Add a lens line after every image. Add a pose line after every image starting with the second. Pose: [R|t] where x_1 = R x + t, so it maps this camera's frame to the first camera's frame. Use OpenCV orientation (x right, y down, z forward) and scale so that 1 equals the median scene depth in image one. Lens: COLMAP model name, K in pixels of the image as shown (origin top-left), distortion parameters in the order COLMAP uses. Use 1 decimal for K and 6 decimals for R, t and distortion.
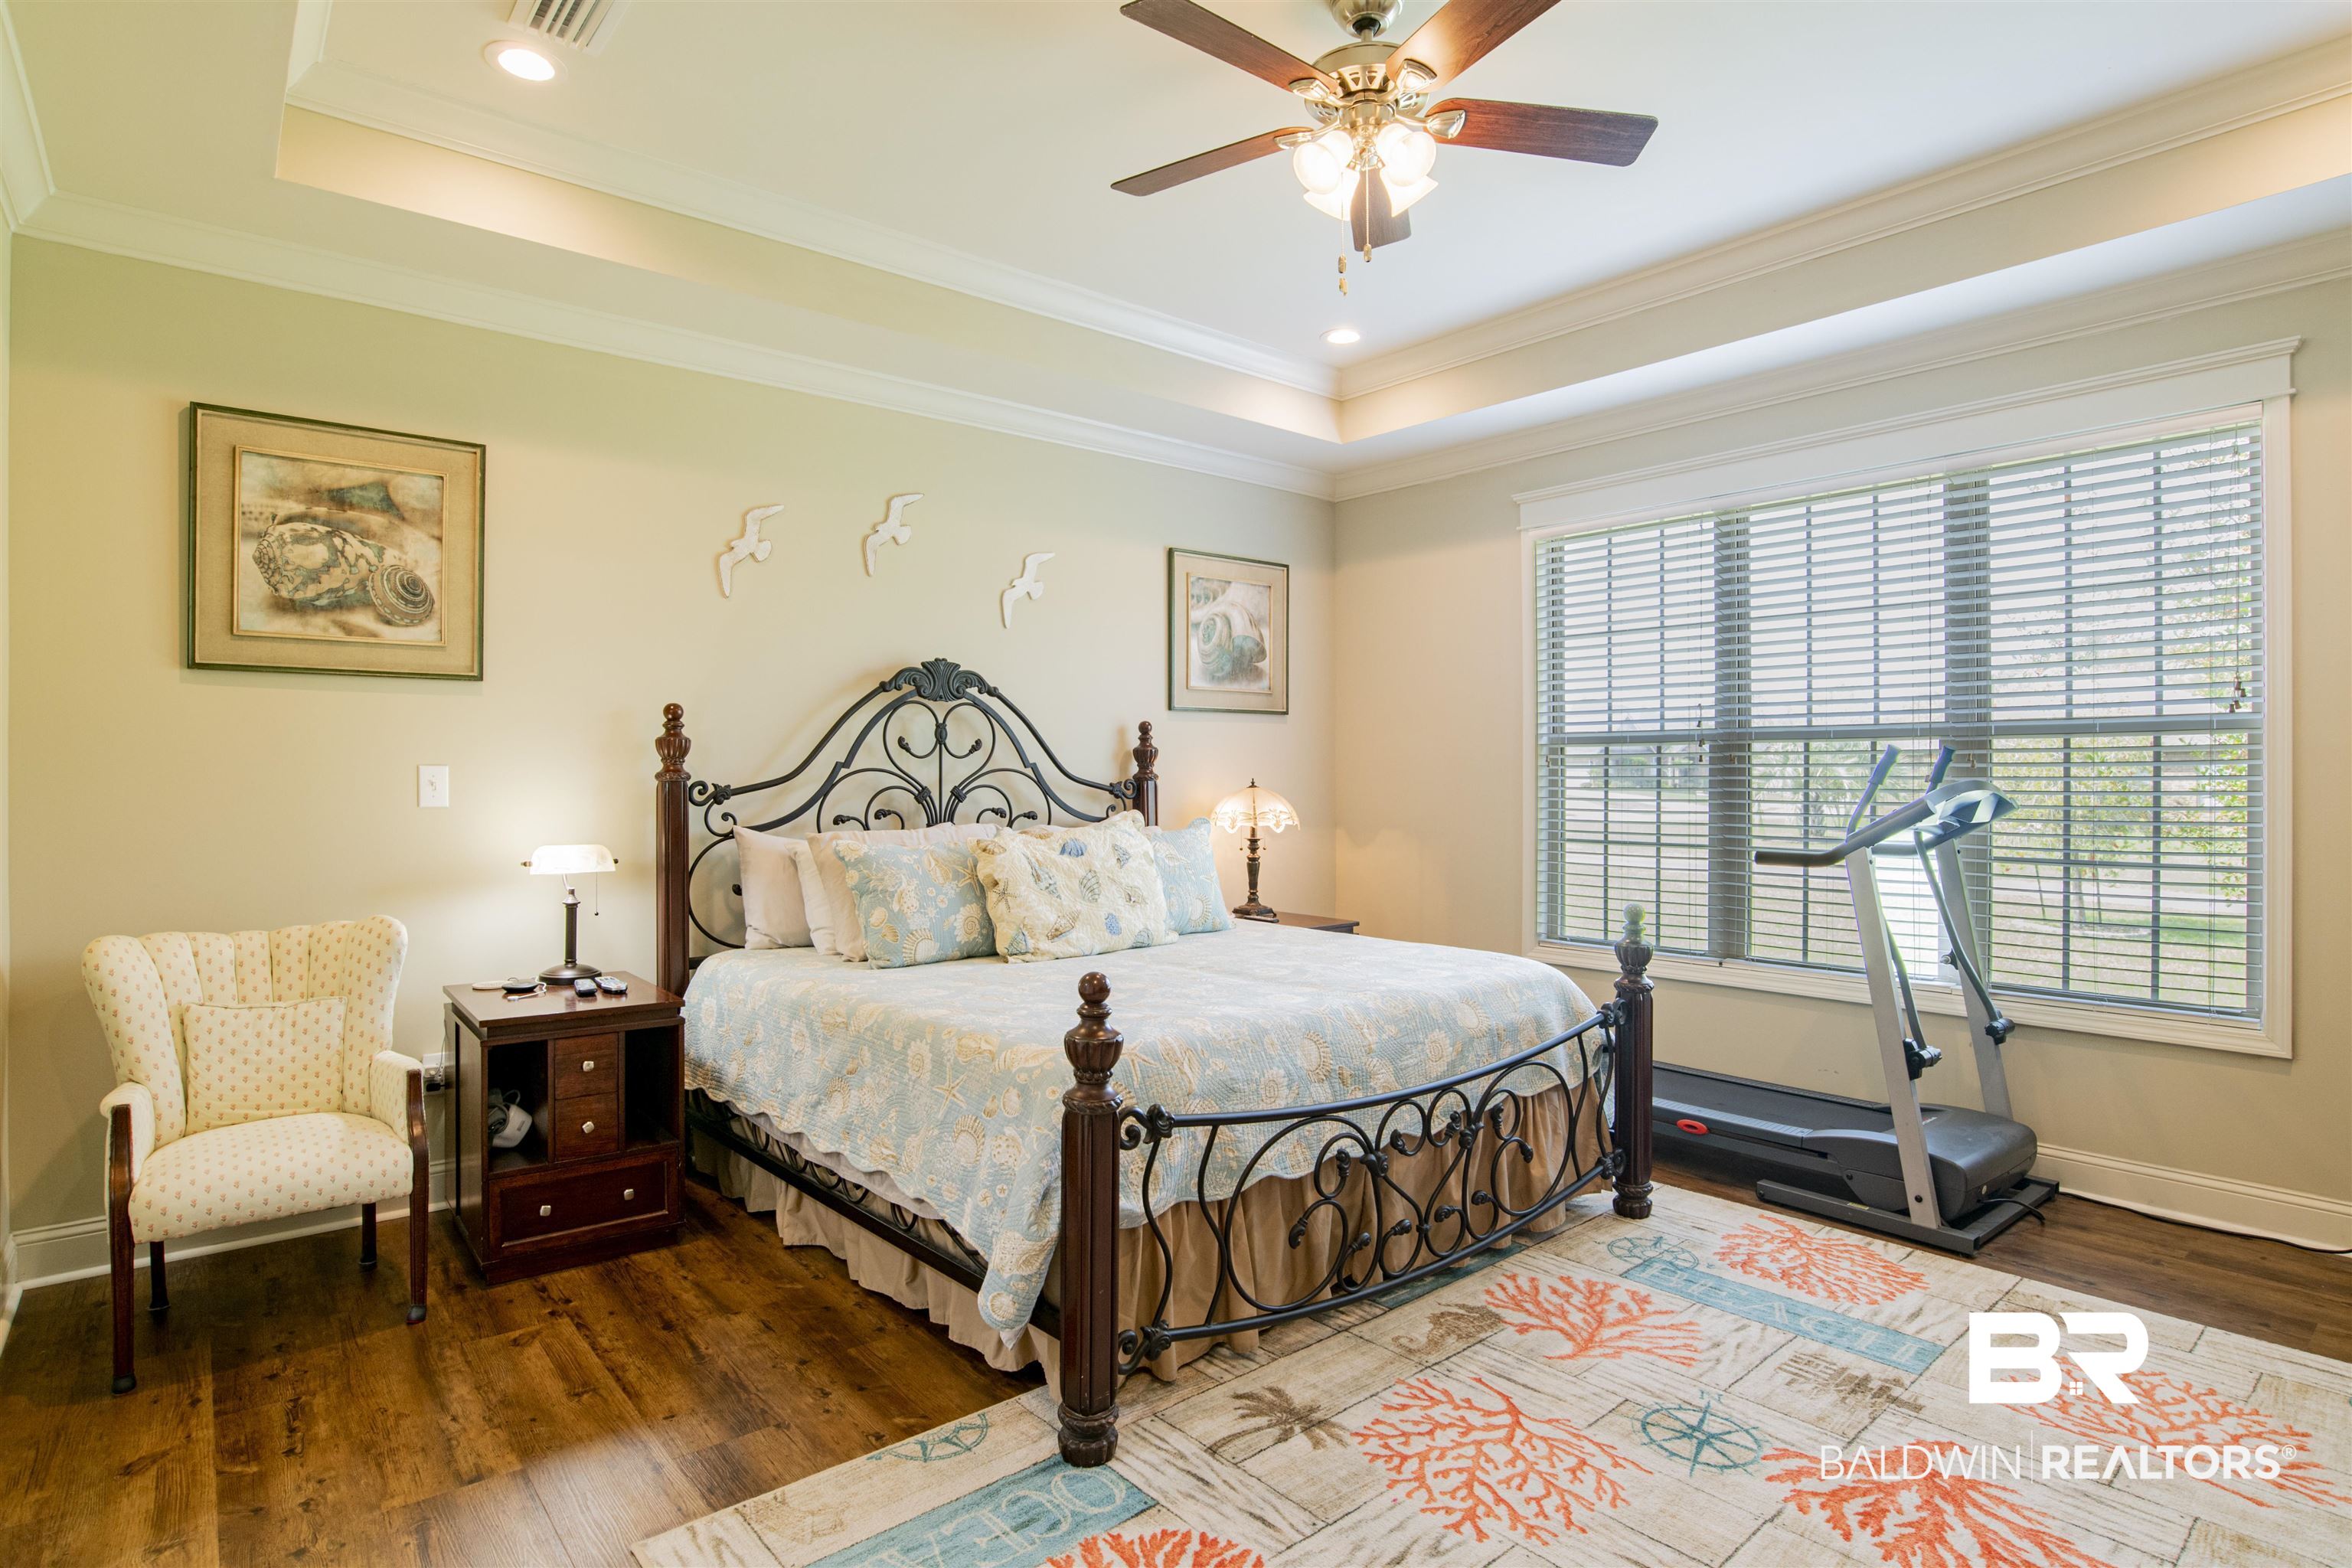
lens RADIAL K [[1208.7, 0, 1160.9], [0, 1208.7, 764.2], [0, 0, 1]] dist [-0.061574, 0.022293]
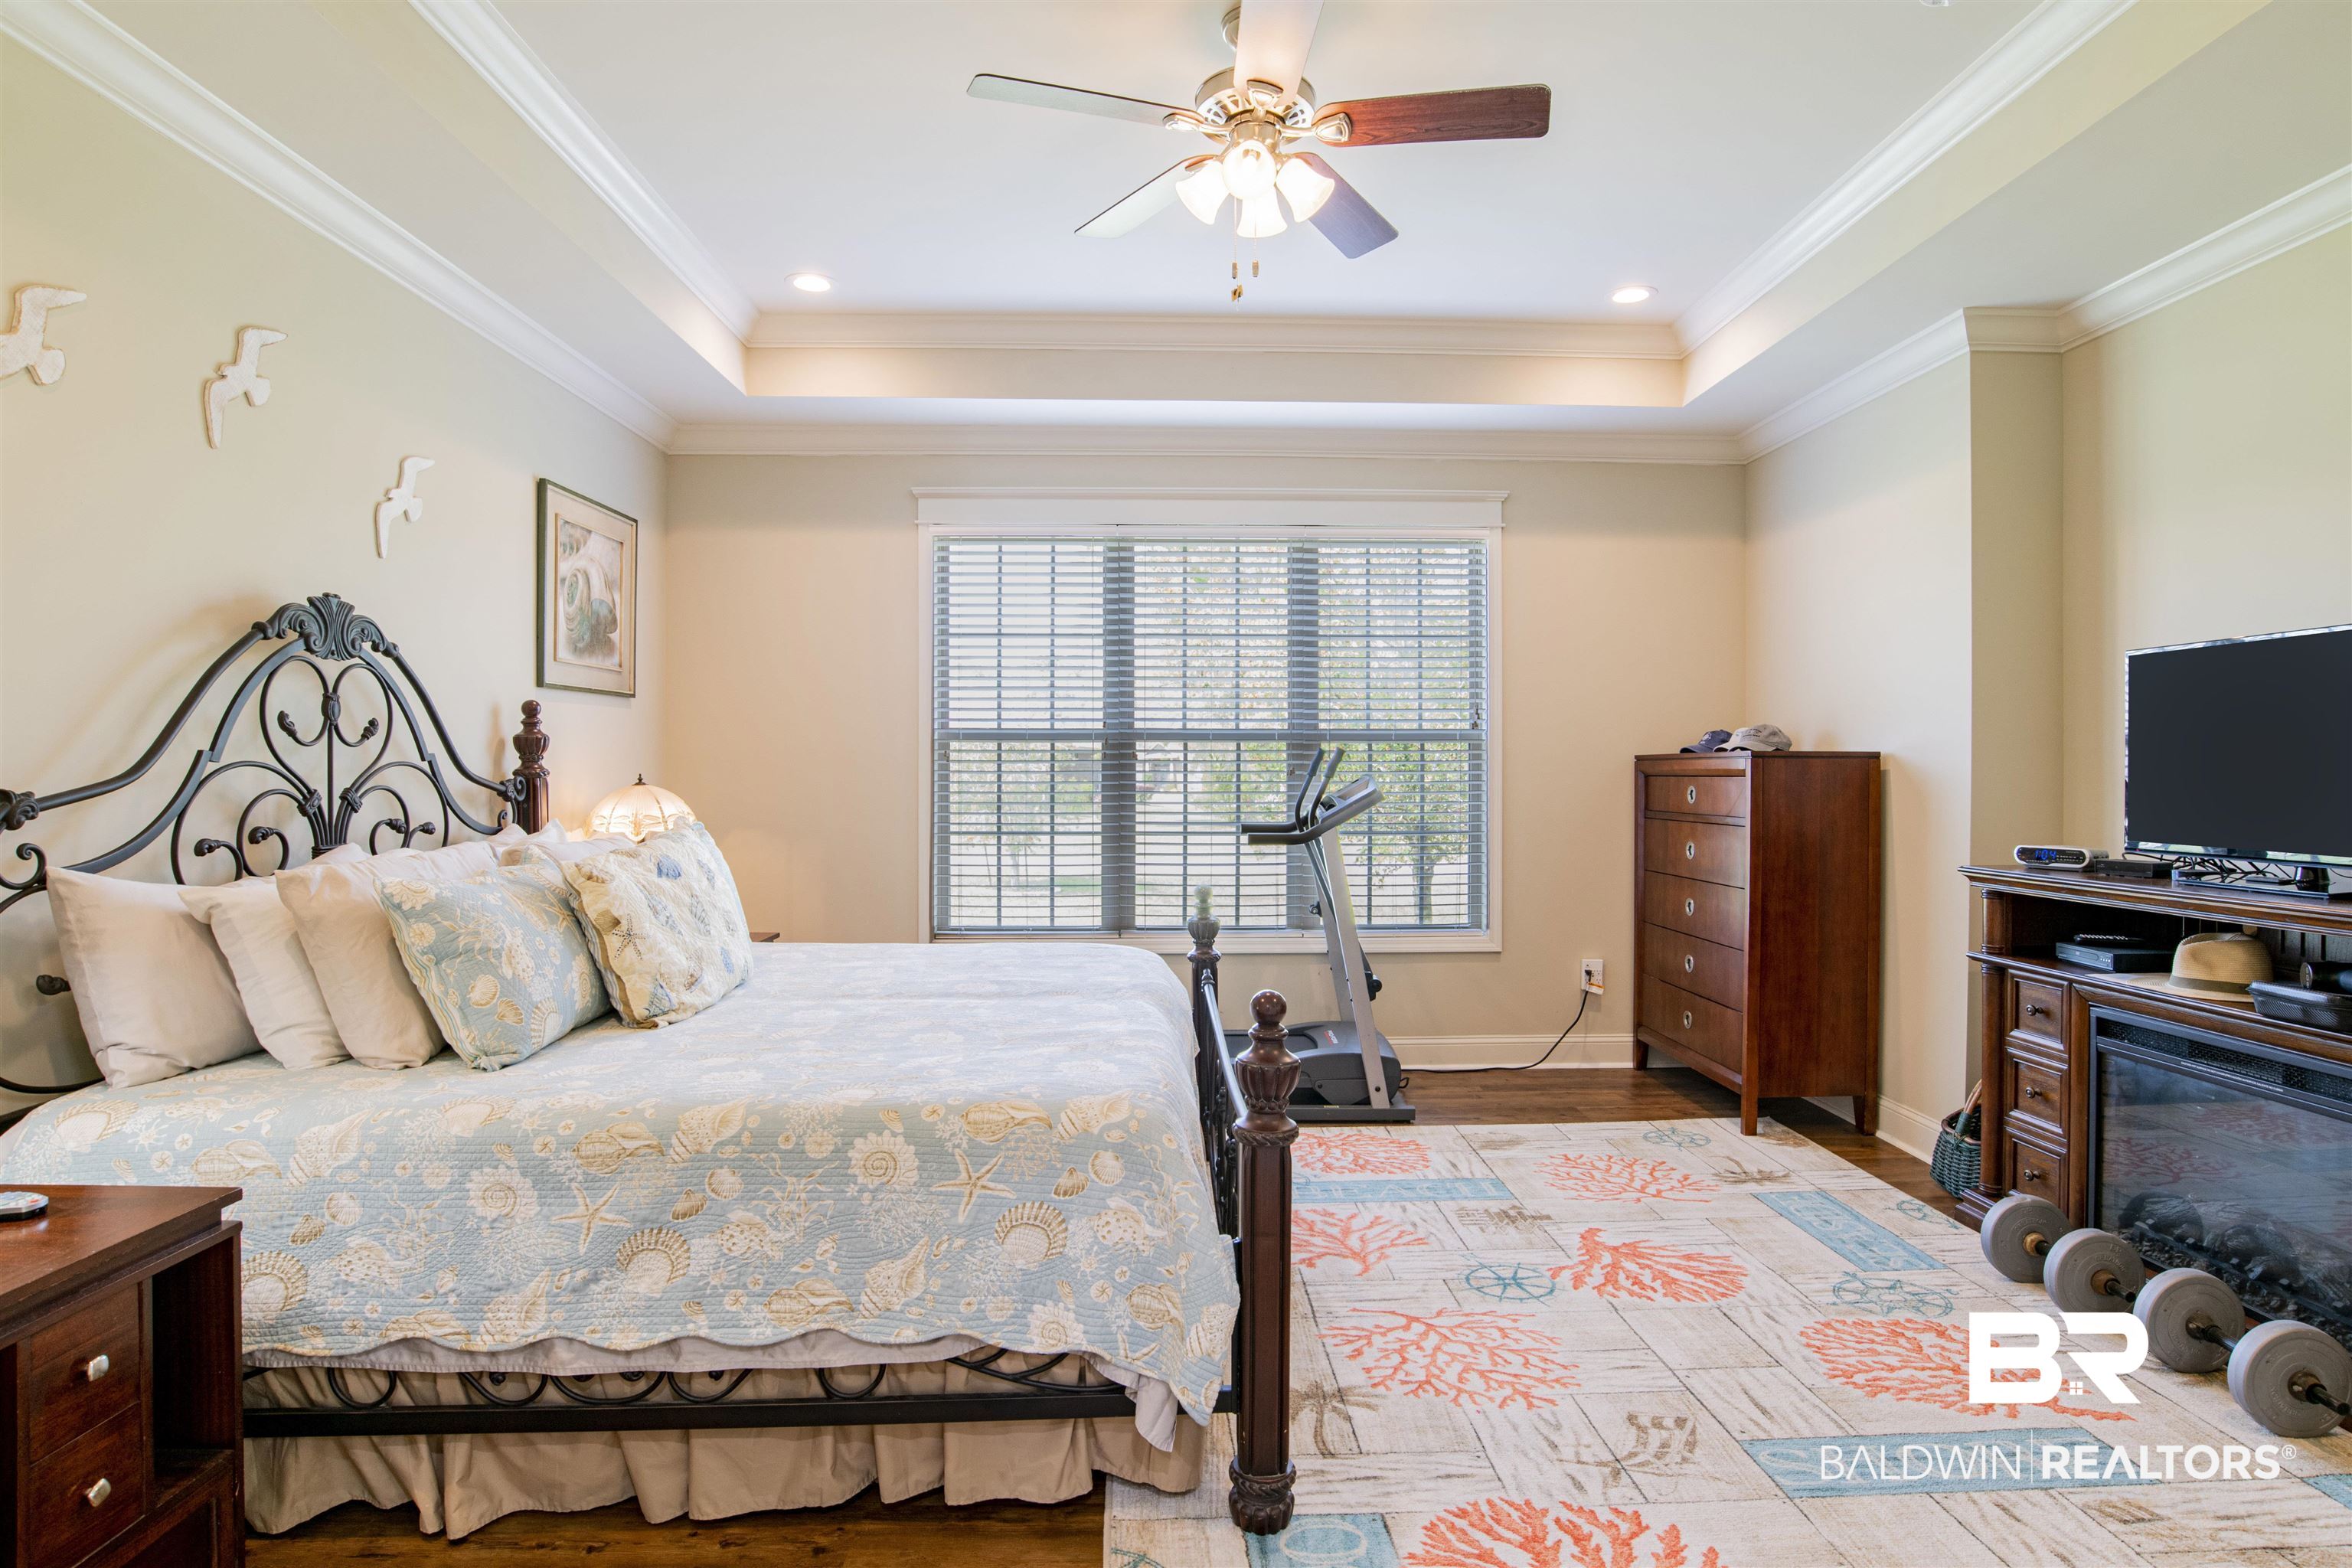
lens RADIAL K [[1208.7, 0, 1167.1], [0, 1208.7, 767.9], [0, 0, 1]] dist [-0.061574, 0.022293]
pose [[0.618682, -0.000189, 0.785641, -0.445453], [-0.008023, 0.999946, 0.006558, -0.001084], [-0.785600, -0.010360, 0.618648, 0.269980]]
